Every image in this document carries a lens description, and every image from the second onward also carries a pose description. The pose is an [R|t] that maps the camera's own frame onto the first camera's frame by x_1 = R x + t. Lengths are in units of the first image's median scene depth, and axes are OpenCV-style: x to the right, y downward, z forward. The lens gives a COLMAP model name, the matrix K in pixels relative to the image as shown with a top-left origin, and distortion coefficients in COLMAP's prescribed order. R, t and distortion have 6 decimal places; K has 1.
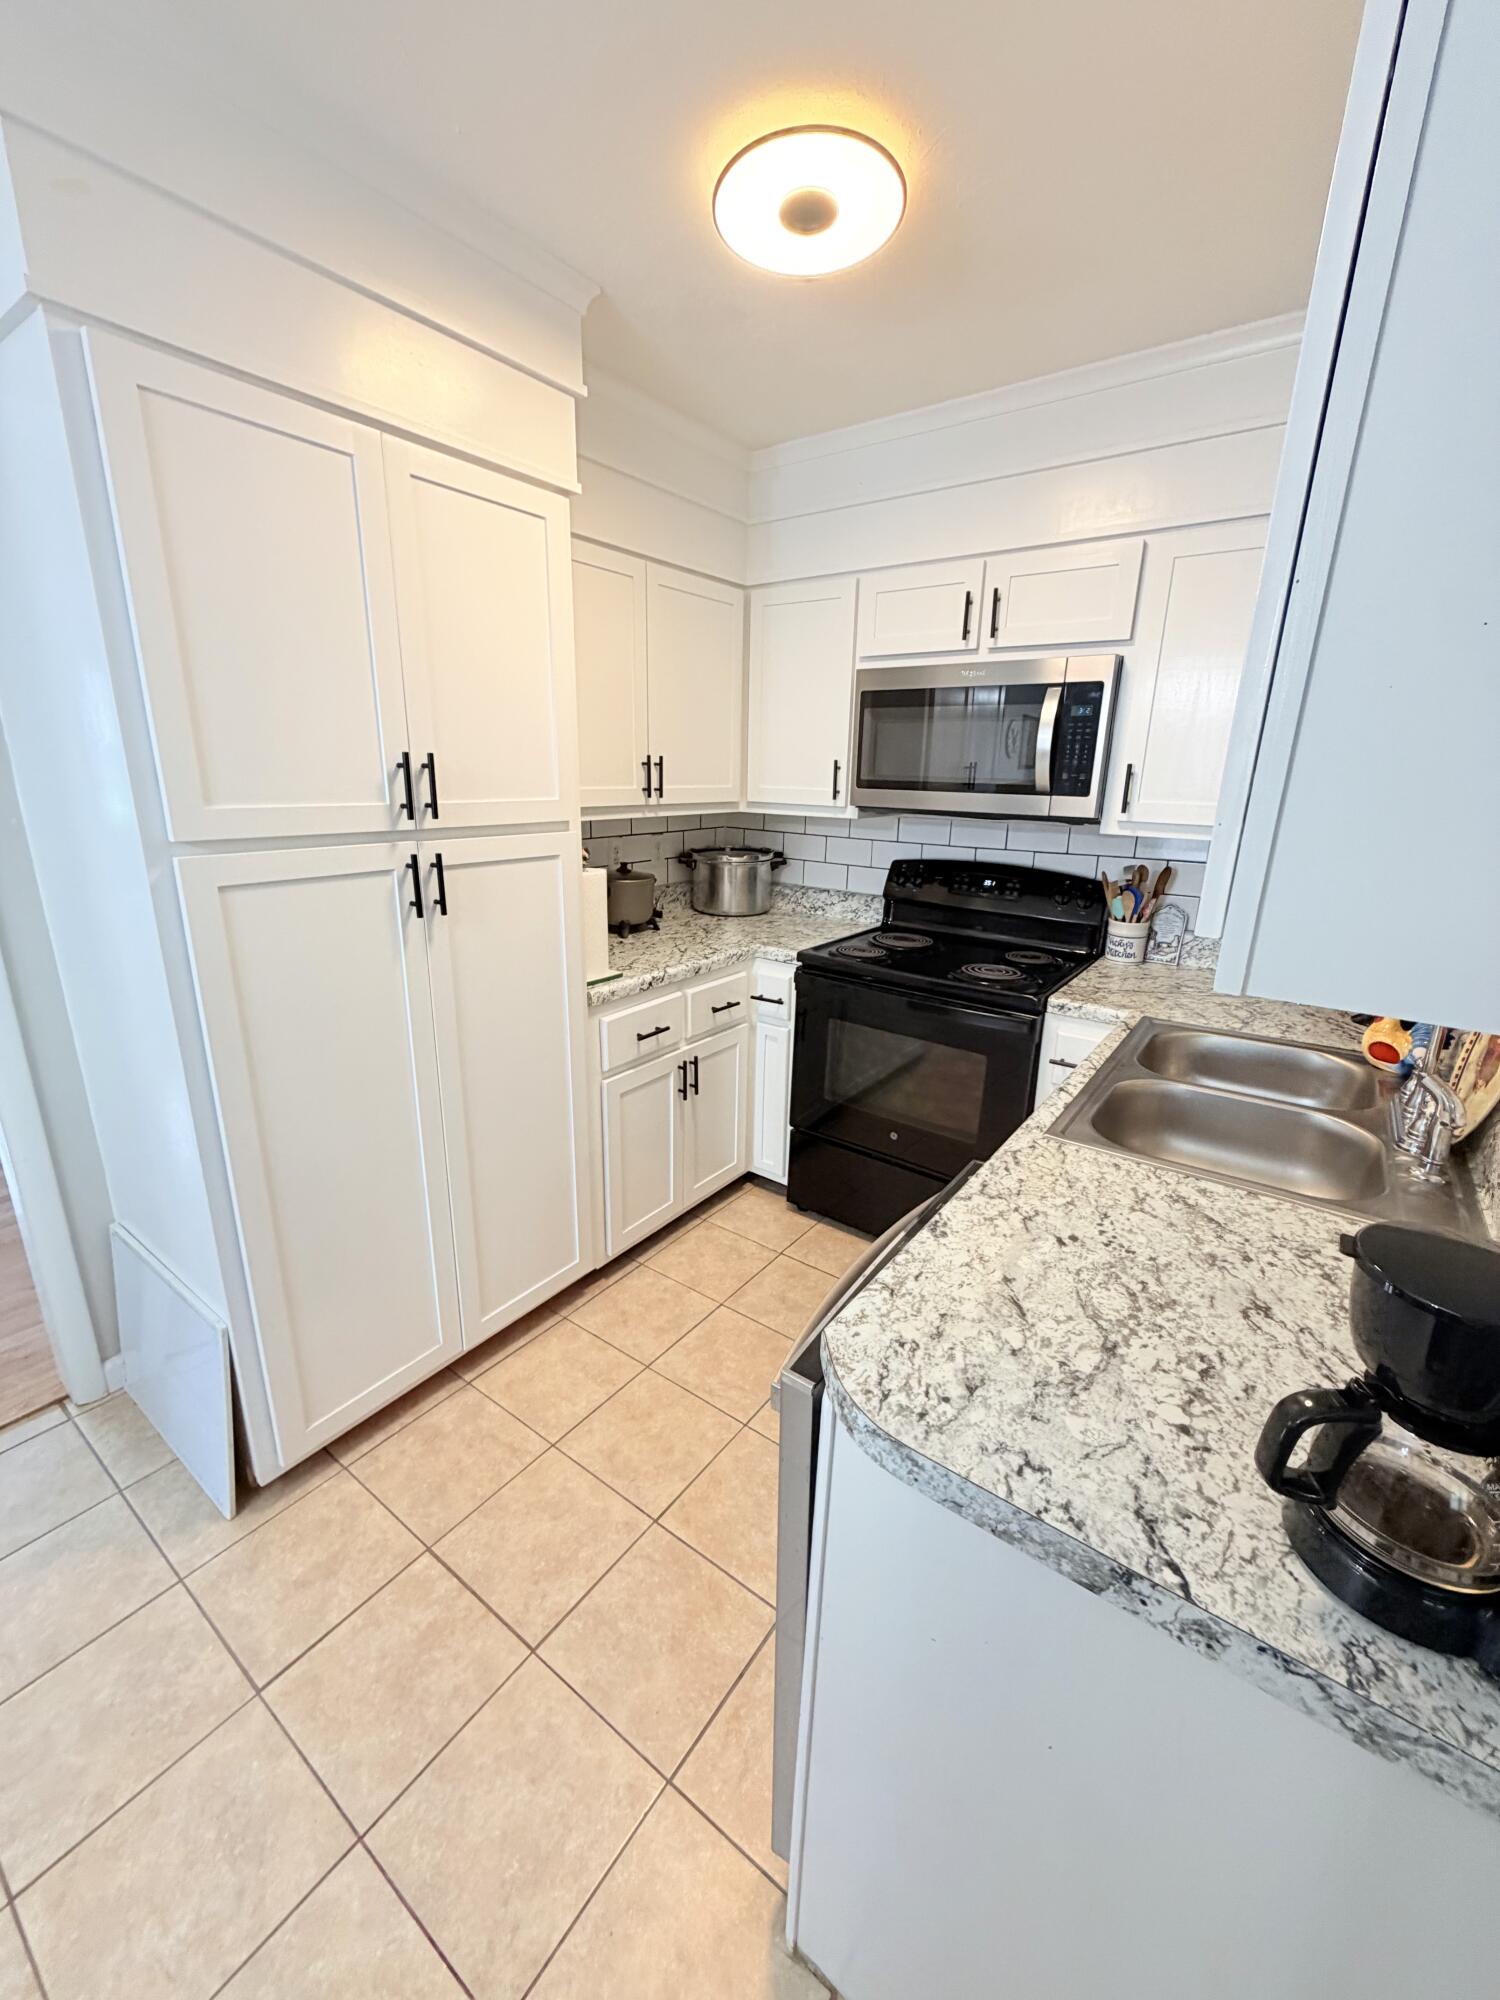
lens RADIAL K [[799.2, 0, 746.5], [0, 799.2, 993.1], [0, 0, 1]] dist [-0.000040, 0.000299]
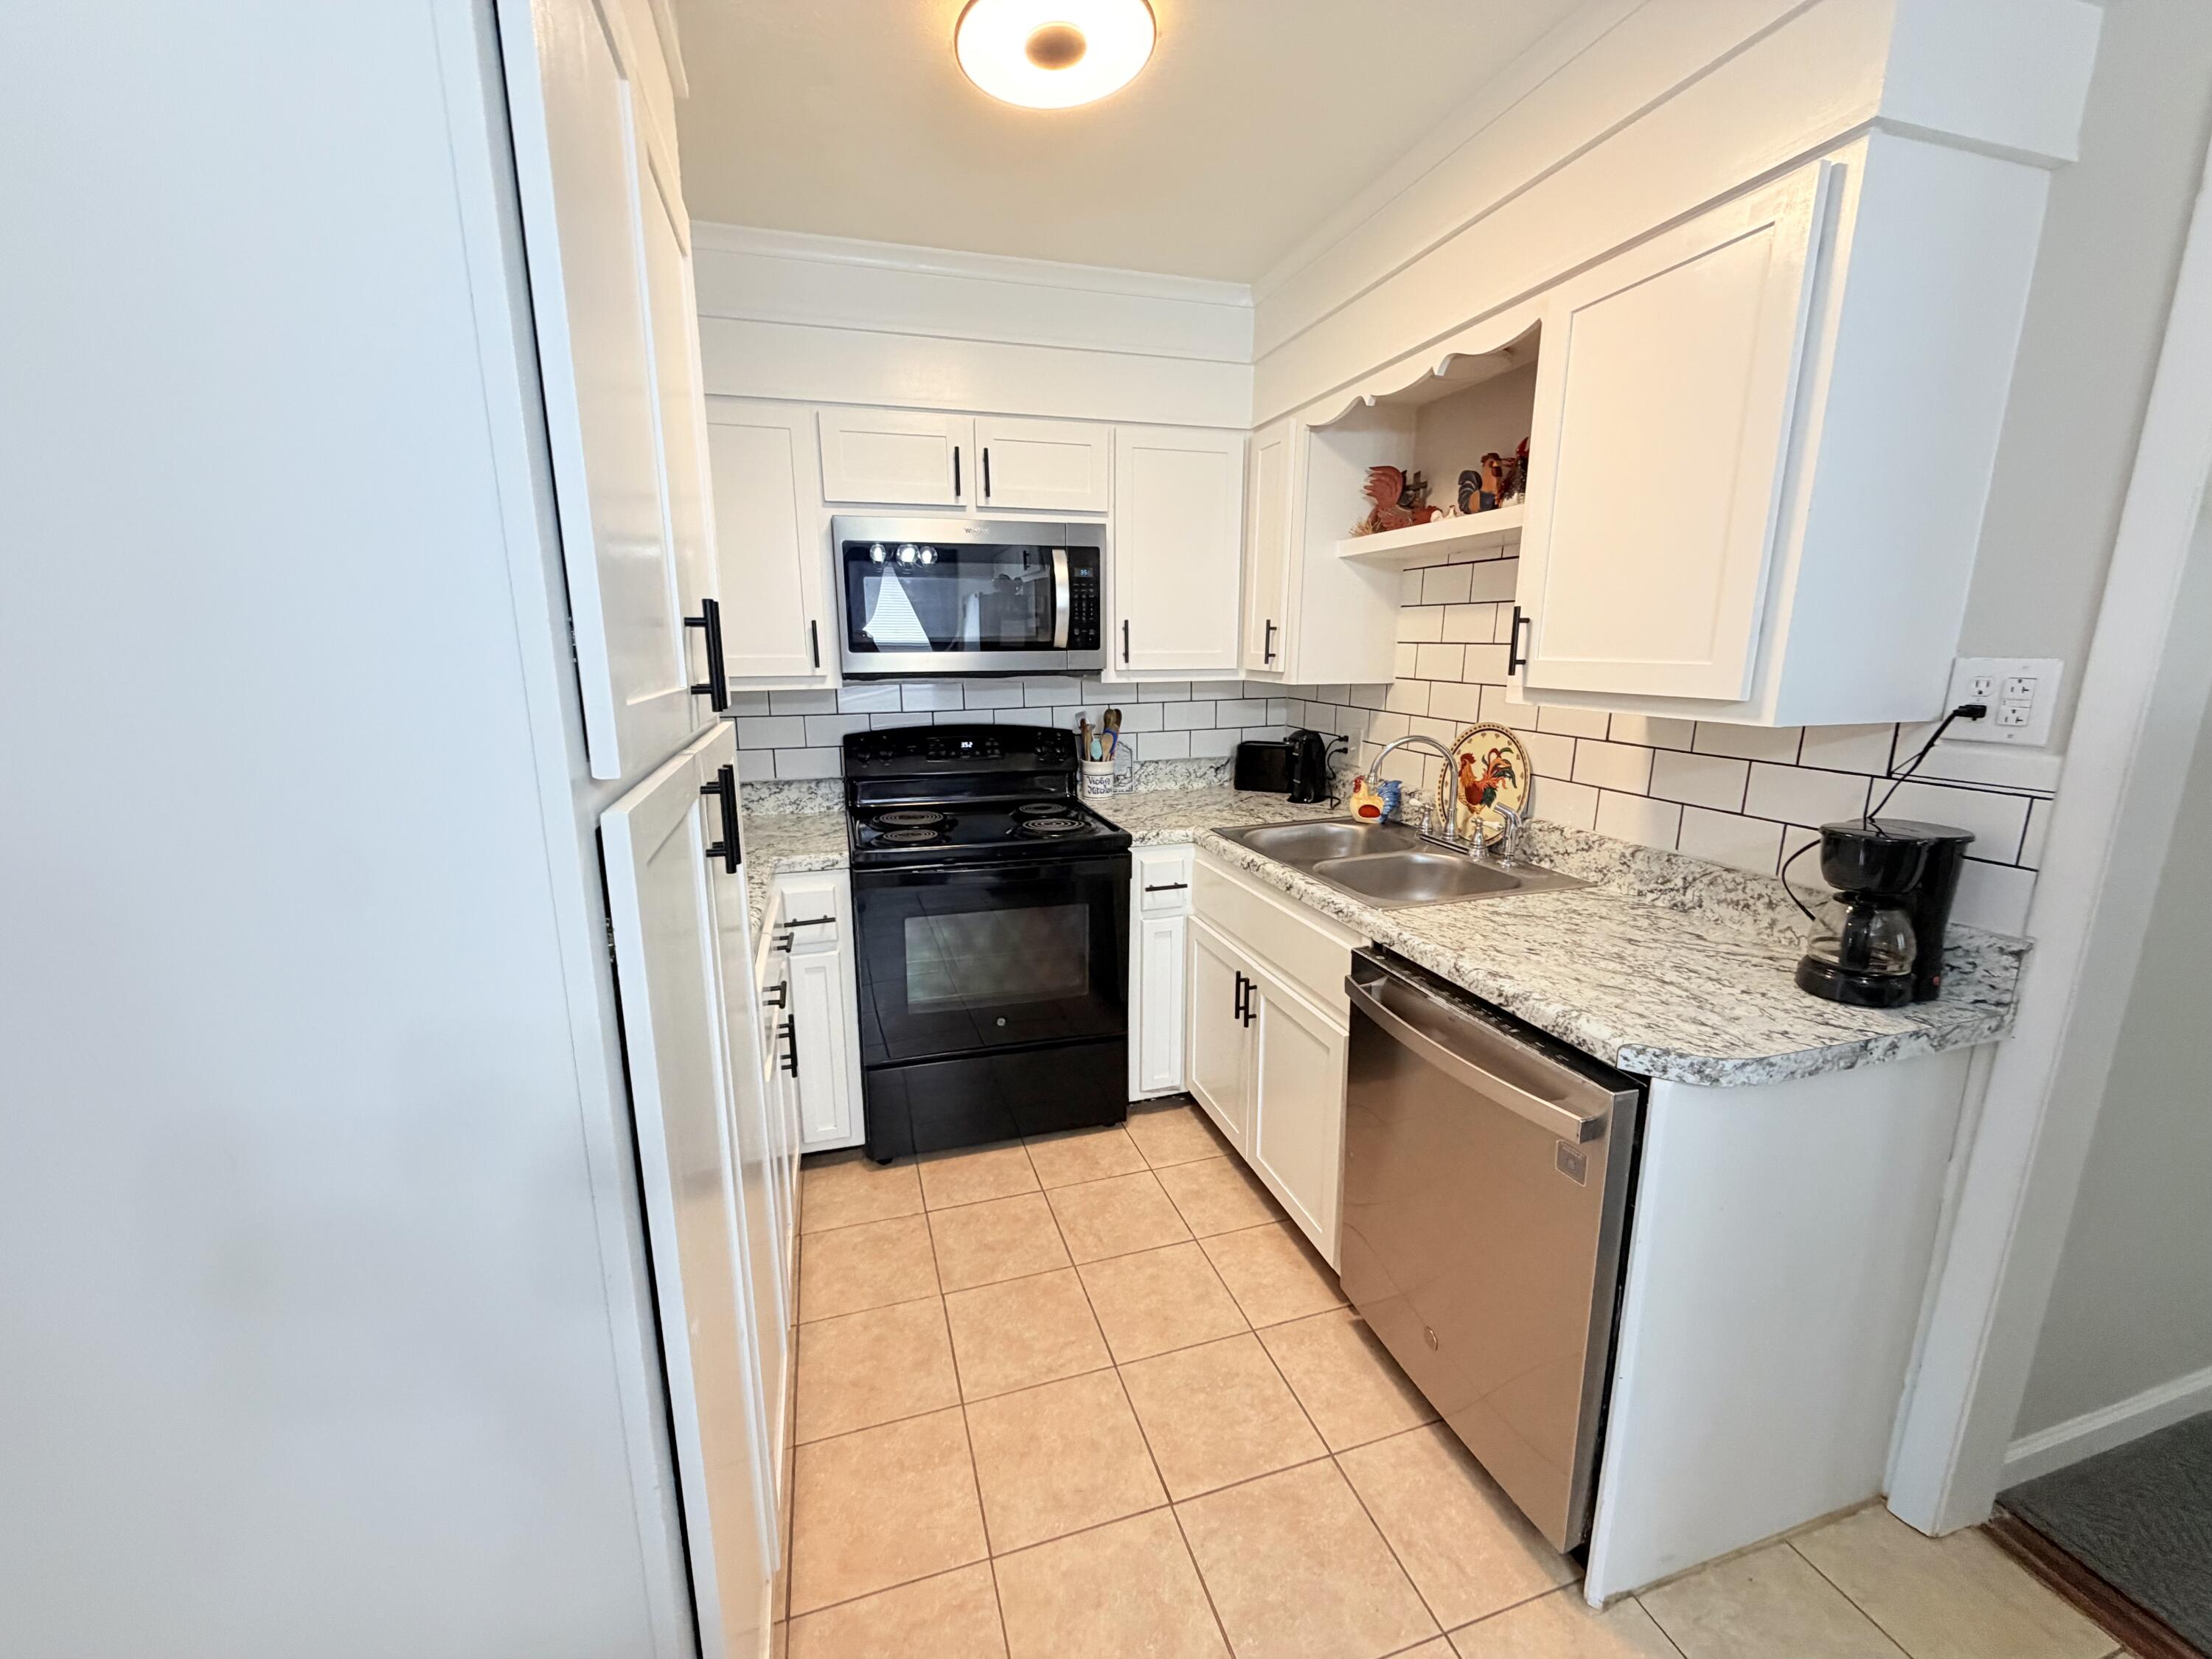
lens RADIAL K [[884.0, 0, 1099.9], [0, 884.0, 830.5], [0, 0, 1]] dist [-0.000040, 0.000299]
pose [[0.599748, -0.190194, 0.777257, -0.578252], [0.236551, 0.970070, 0.054847, -0.074147], [-0.764425, 0.150966, 0.626788, 0.284870]]
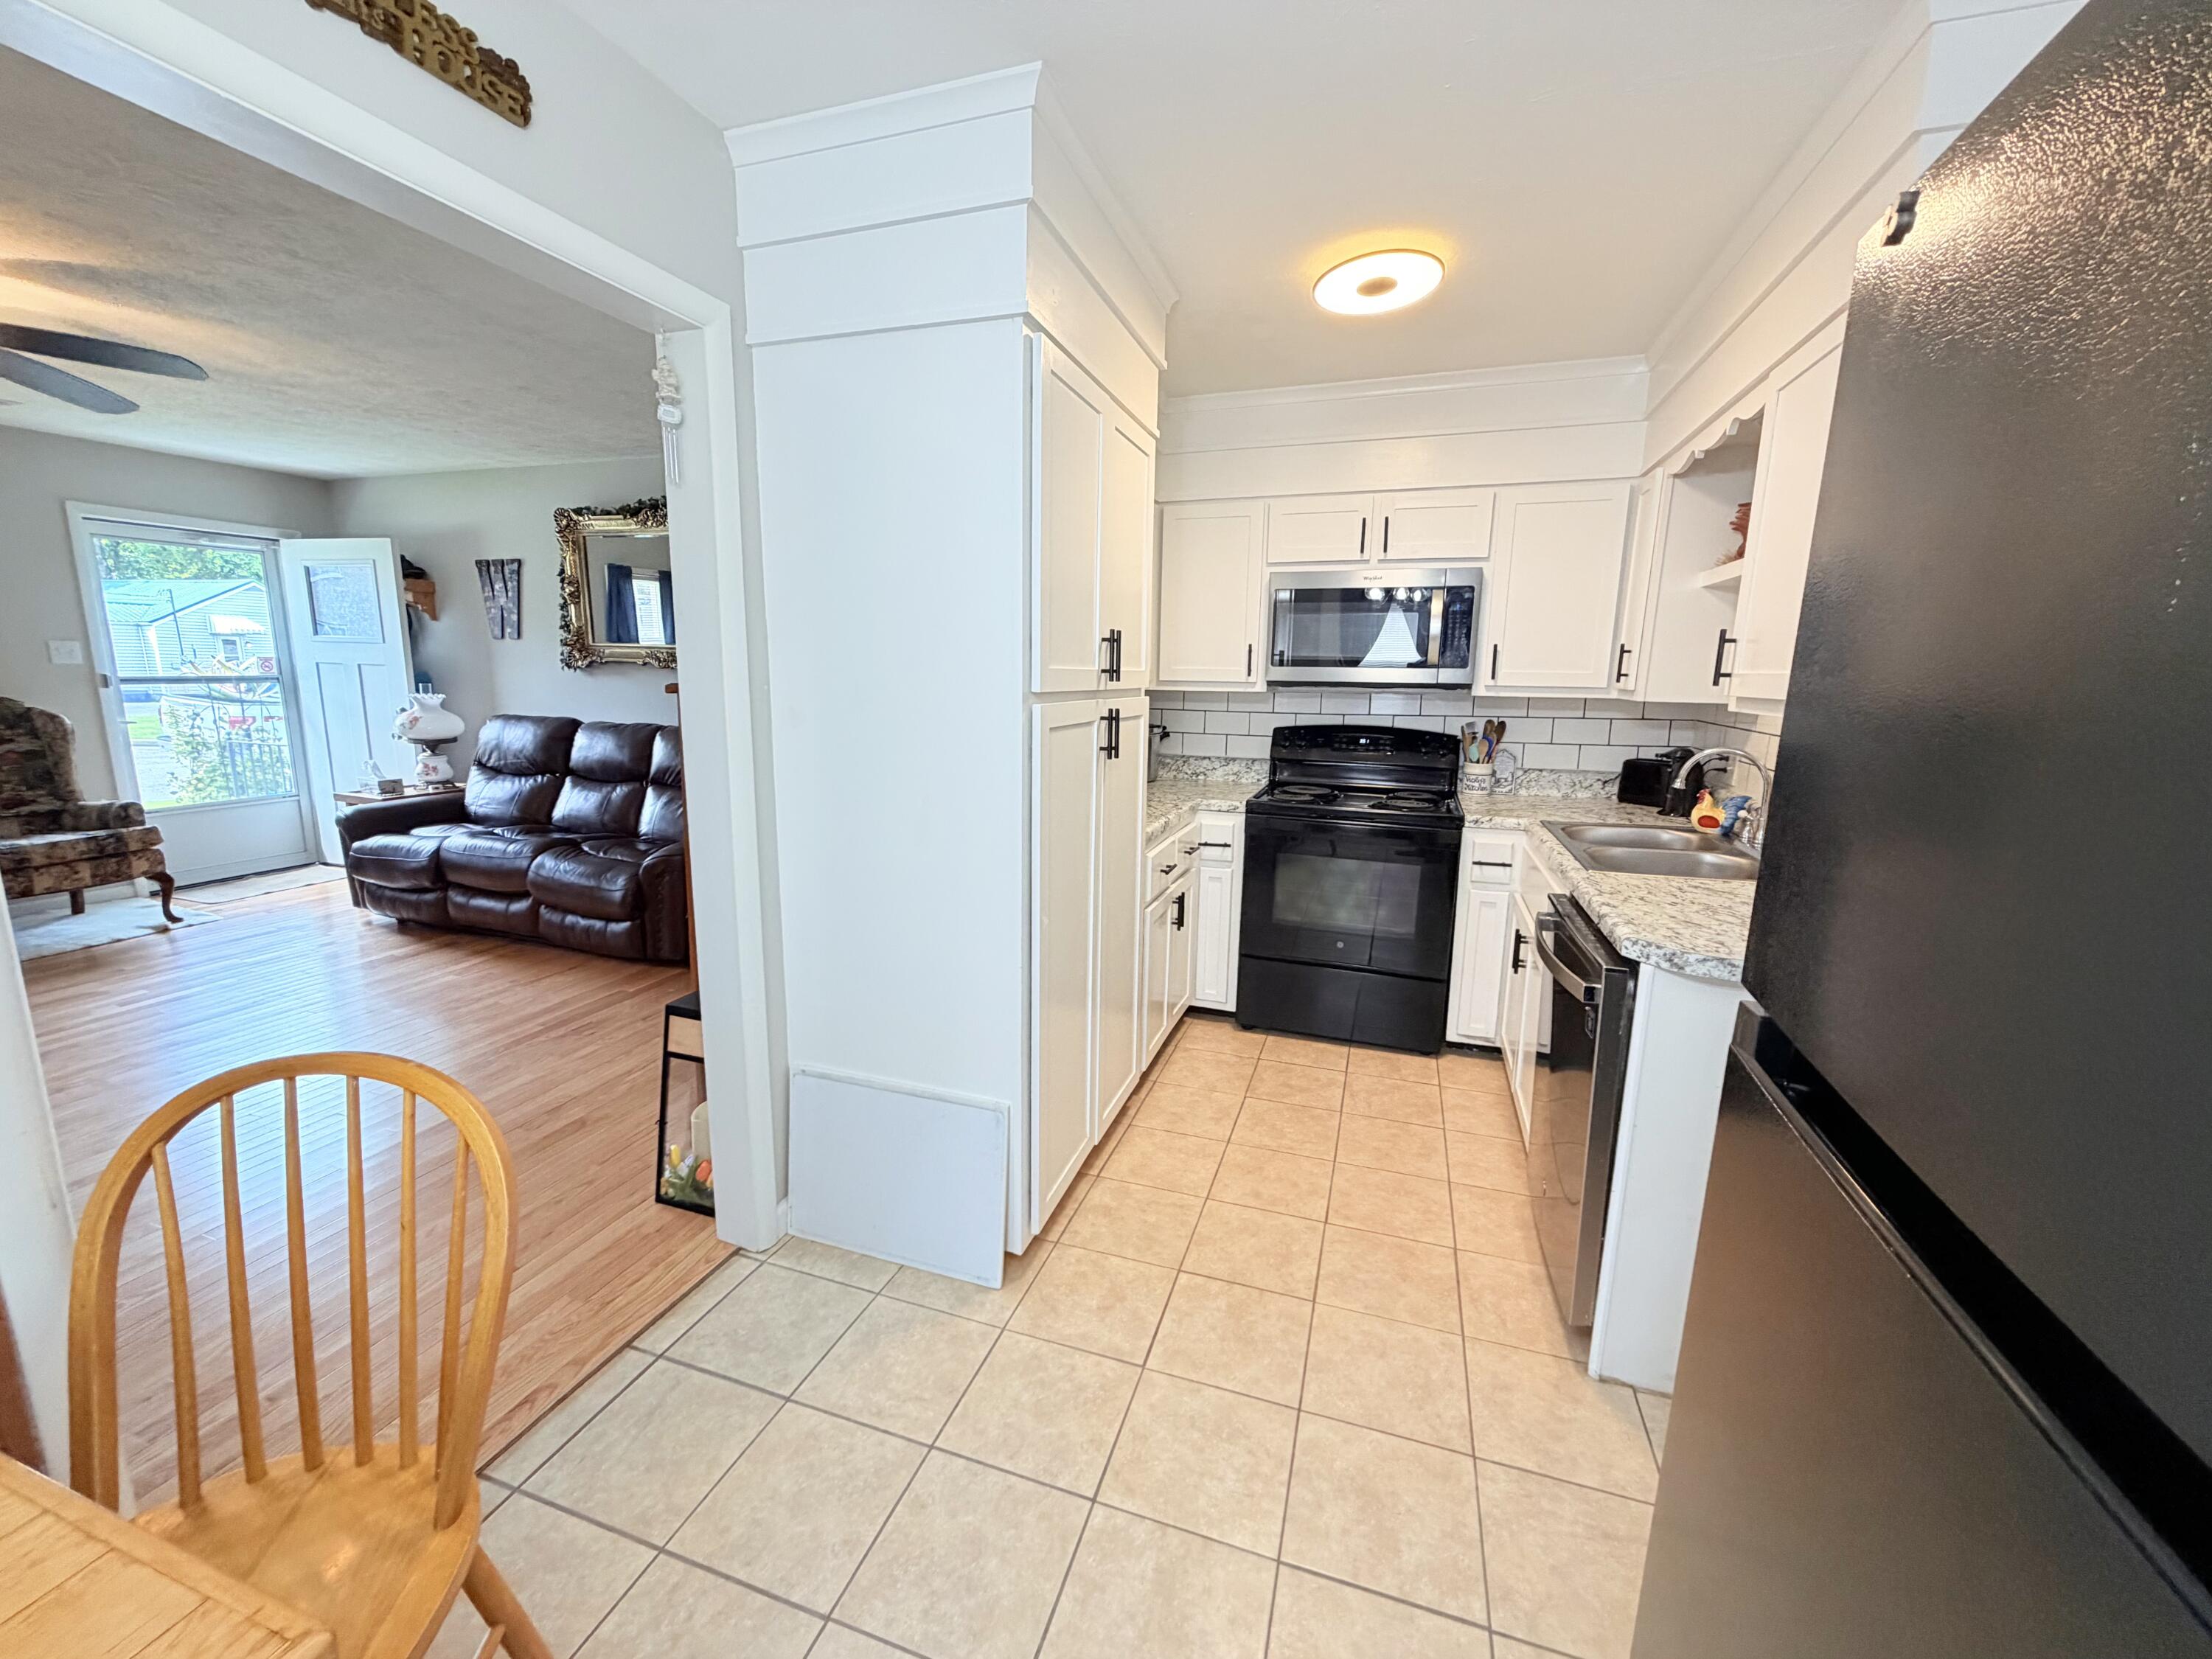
lens RADIAL K [[884.0, 0, 1098.1], [0, 884.0, 831.6], [0, 0, 1]] dist [-0.000040, 0.000299]
pose [[0.954793, -0.059898, 0.291176, -0.641647], [0.086664, 0.993028, -0.079904, 0.097270], [-0.284360, 0.101526, 0.953327, -0.228836]]
